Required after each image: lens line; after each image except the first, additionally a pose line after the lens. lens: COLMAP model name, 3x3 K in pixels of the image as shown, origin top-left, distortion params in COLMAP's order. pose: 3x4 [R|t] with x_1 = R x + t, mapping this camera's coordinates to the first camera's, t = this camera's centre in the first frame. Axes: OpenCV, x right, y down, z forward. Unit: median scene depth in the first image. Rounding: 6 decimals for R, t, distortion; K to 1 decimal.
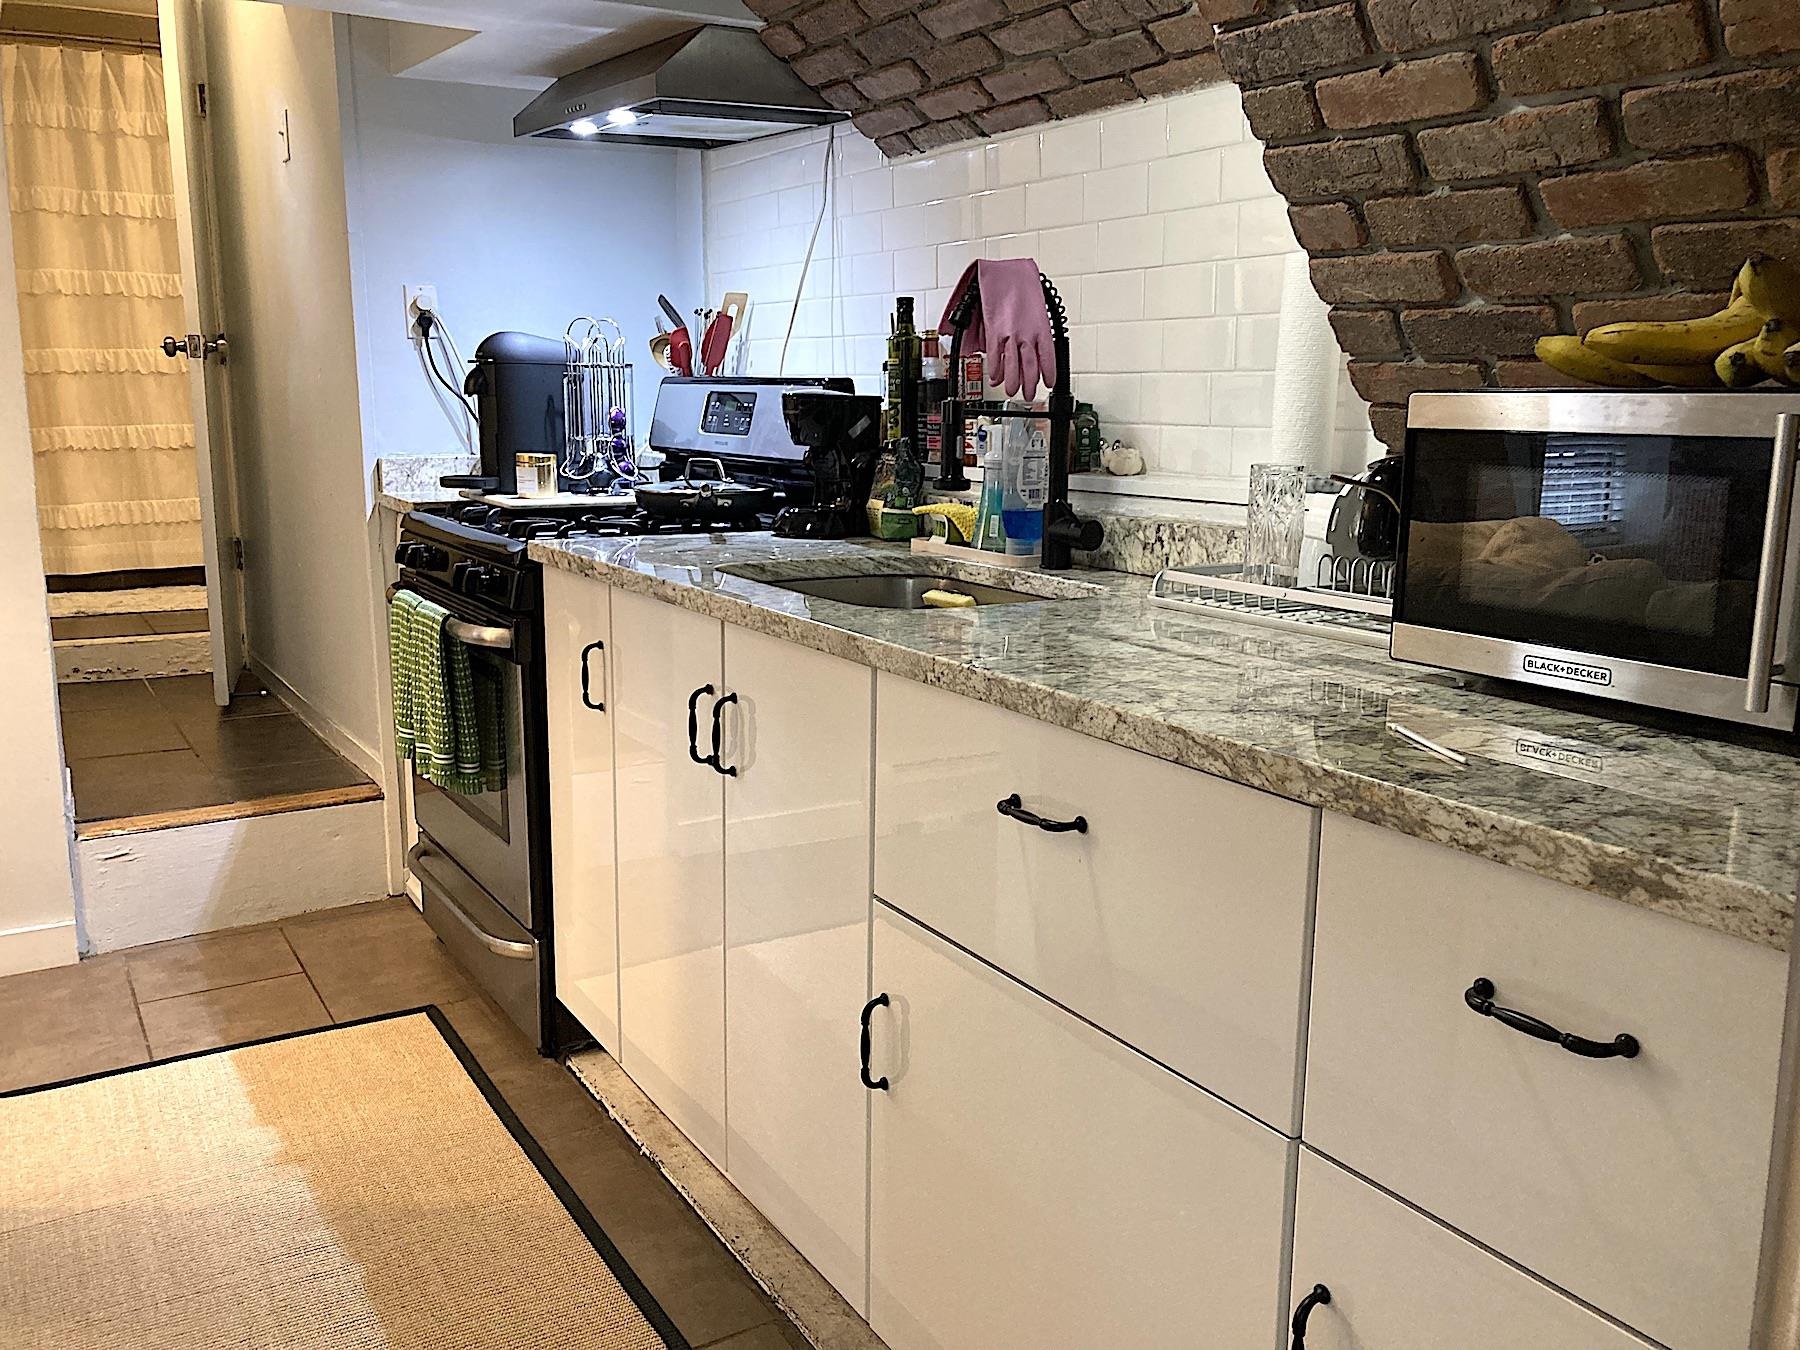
lens RADIAL K [[1471.7, 0, 900.0], [0, 1471.7, 675.0], [0, 0, 1]] dist [0.070338, -0.126952]
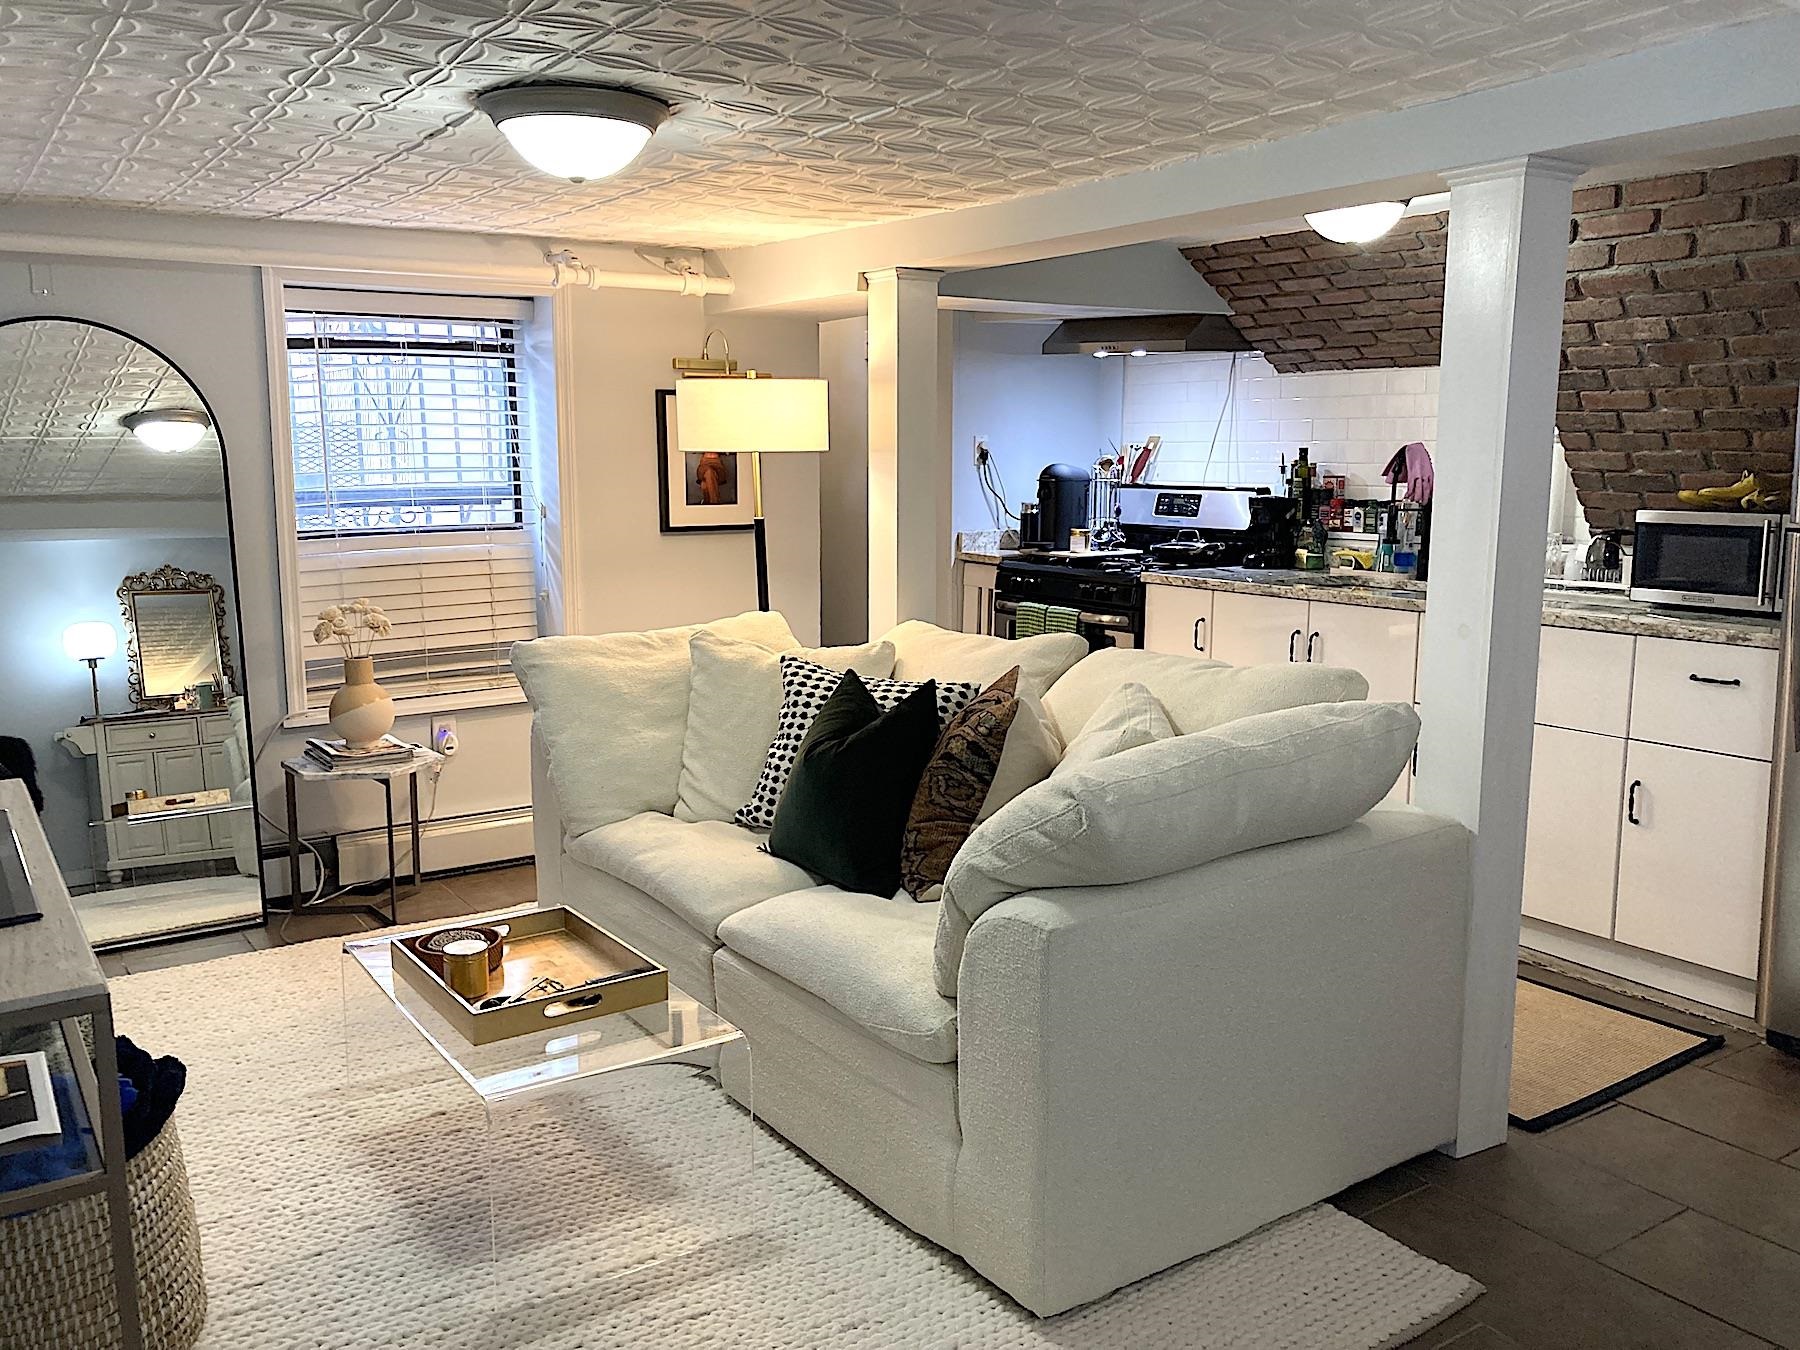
lens RADIAL K [[1458.4, 0, 900.0], [0, 1458.4, 675.0], [0, 0, 1]] dist [0.084526, -0.124063]
pose [[0.999186, -0.016814, 0.036679, -0.720484], [0.018057, 0.999264, -0.033835, 0.123493], [-0.036083, 0.034470, 0.998754, -1.096133]]
